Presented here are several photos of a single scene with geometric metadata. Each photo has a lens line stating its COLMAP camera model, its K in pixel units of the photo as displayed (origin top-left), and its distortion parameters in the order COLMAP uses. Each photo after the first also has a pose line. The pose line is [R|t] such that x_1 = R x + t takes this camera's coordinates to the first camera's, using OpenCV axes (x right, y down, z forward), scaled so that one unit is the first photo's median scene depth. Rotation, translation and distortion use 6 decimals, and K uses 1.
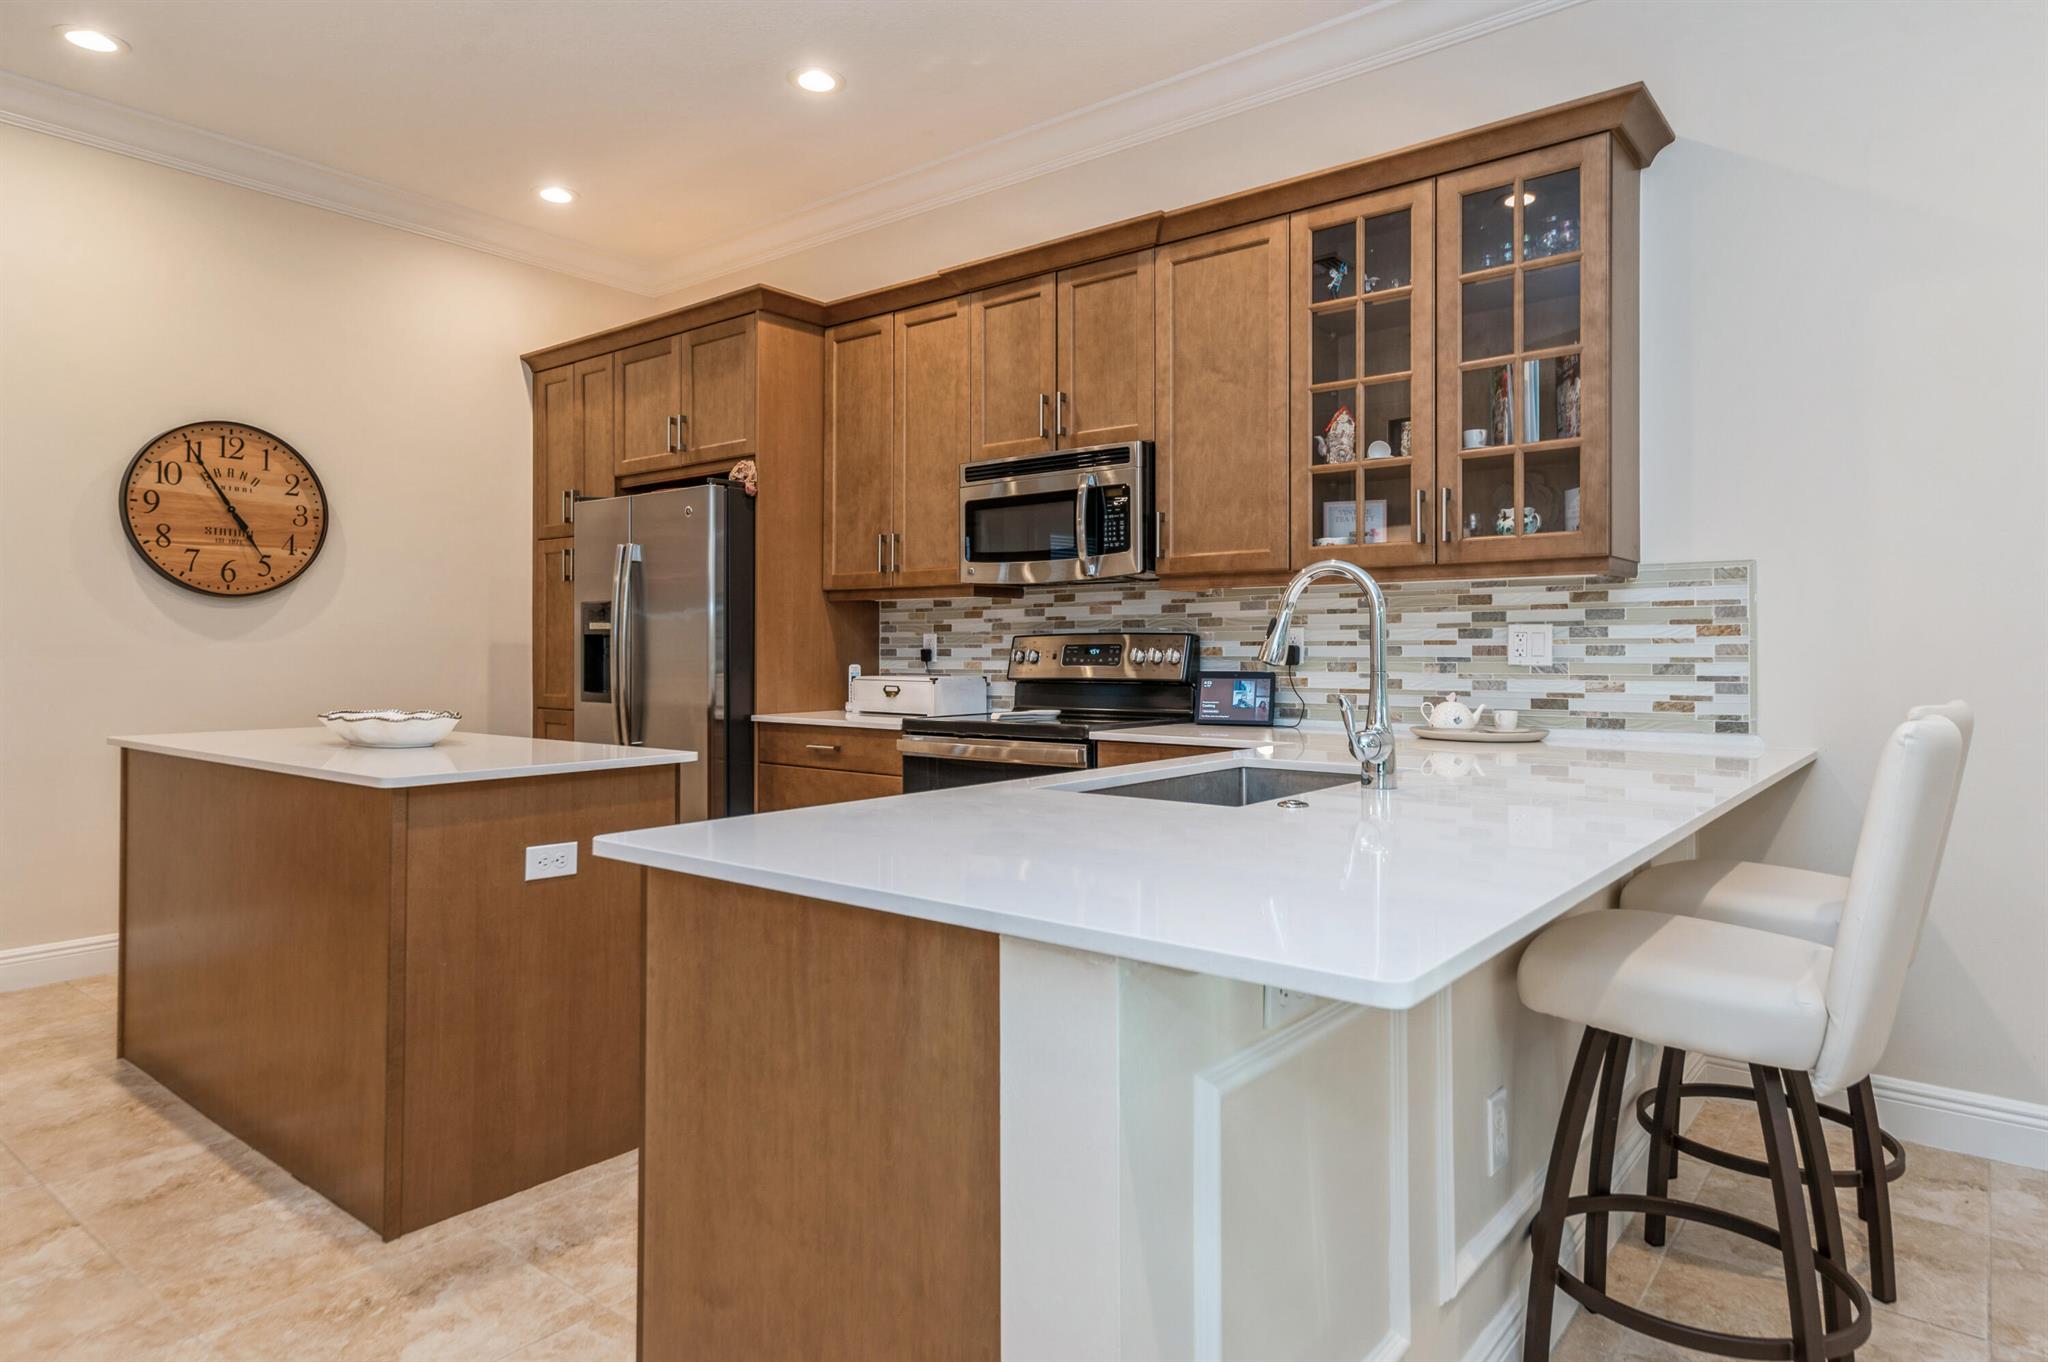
lens RADIAL K [[1186.5, 0, 1024.1], [0, 1186.5, 642.5], [0, 0, 1]] dist [0.022660, -0.001247]
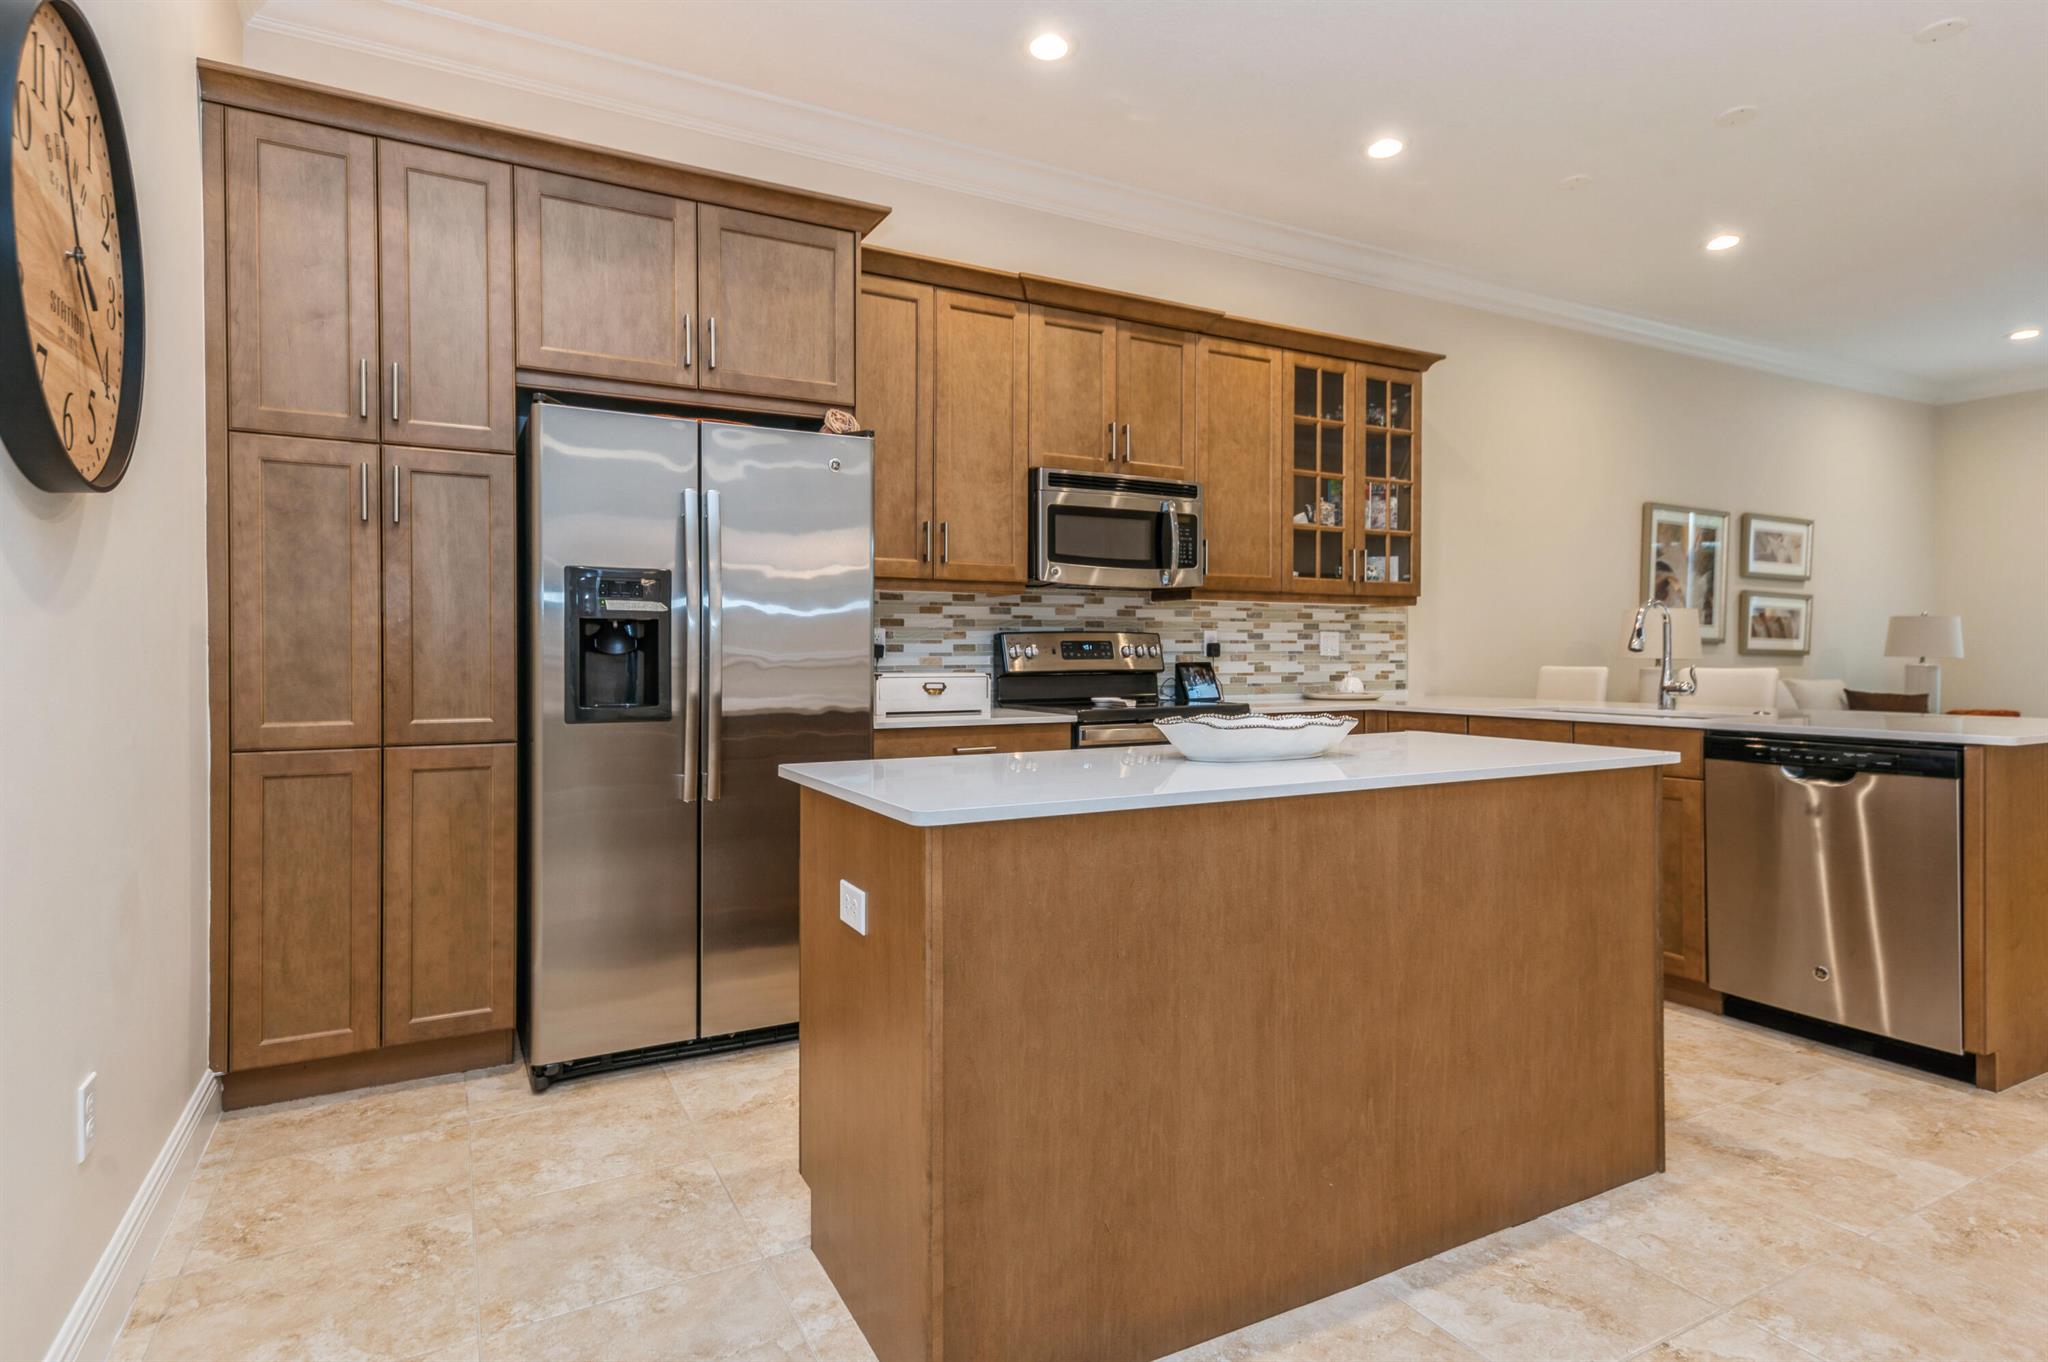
lens RADIAL K [[1079.9, 0, 1025.5], [0, 1079.9, 659.9], [0, 0, 1]] dist [0.019888, 0.000115]
pose [[0.382319, -0.006361, 0.924008, -1.143157], [-0.005634, 0.999942, 0.009214, 0.013033], [-0.924013, -0.008728, 0.382261, 0.787317]]
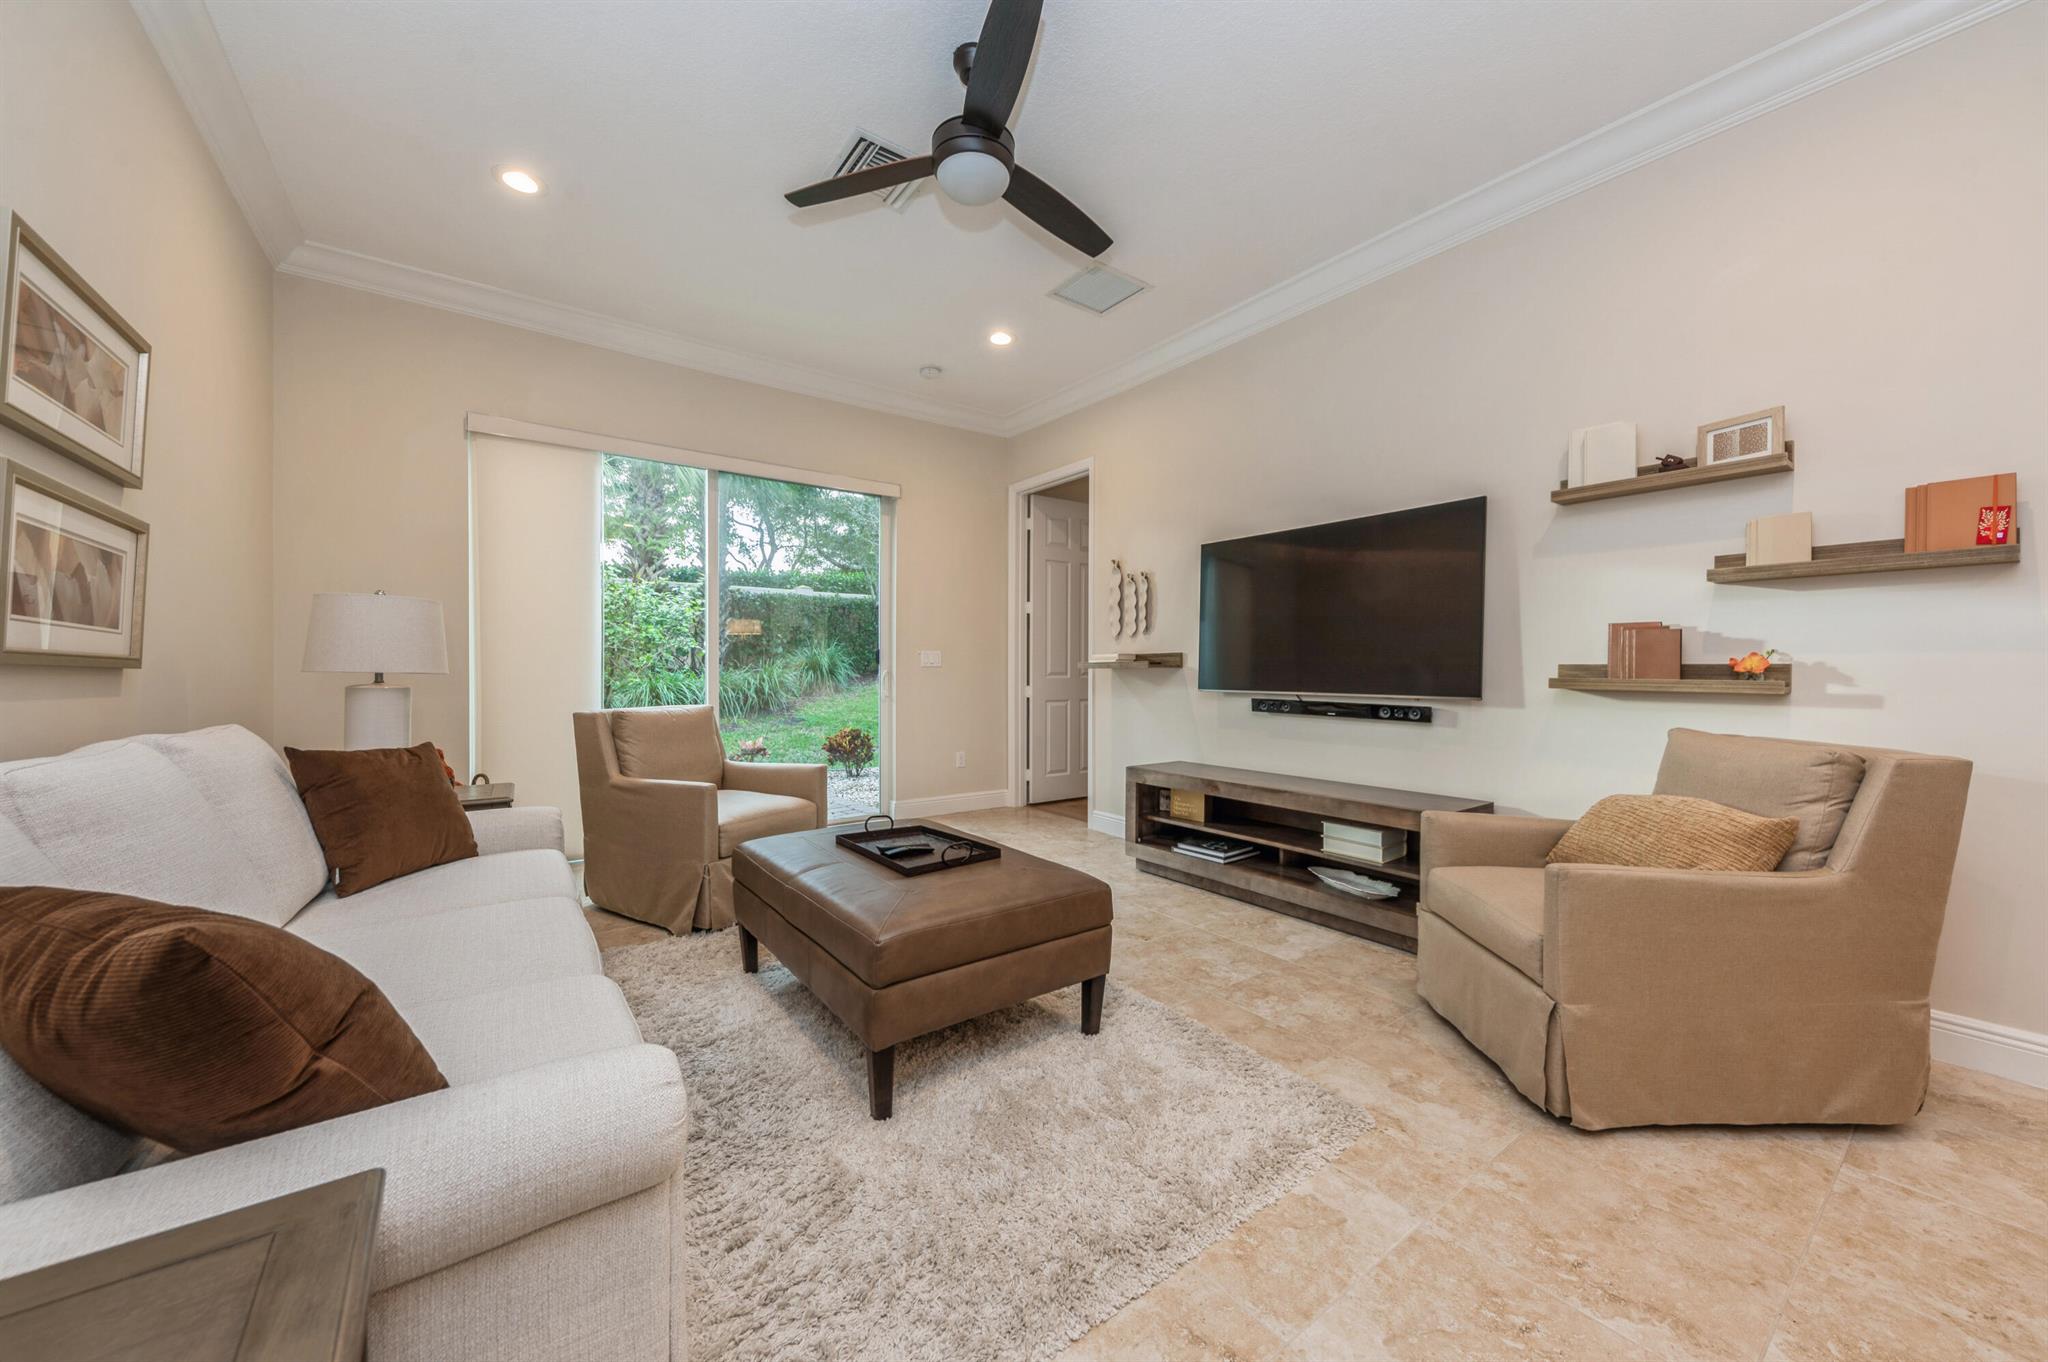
lens RADIAL K [[744.4, 0, 1021.3], [0, 744.4, 667.2], [0, 0, 1]] dist [-0.002372, -0.000337]
pose [[-0.964218, -0.003447, 0.265087, 0.532703], [-0.006488, 0.999923, -0.010595, 0.015537], [-0.265030, -0.011935, -0.964166, 0.579799]]
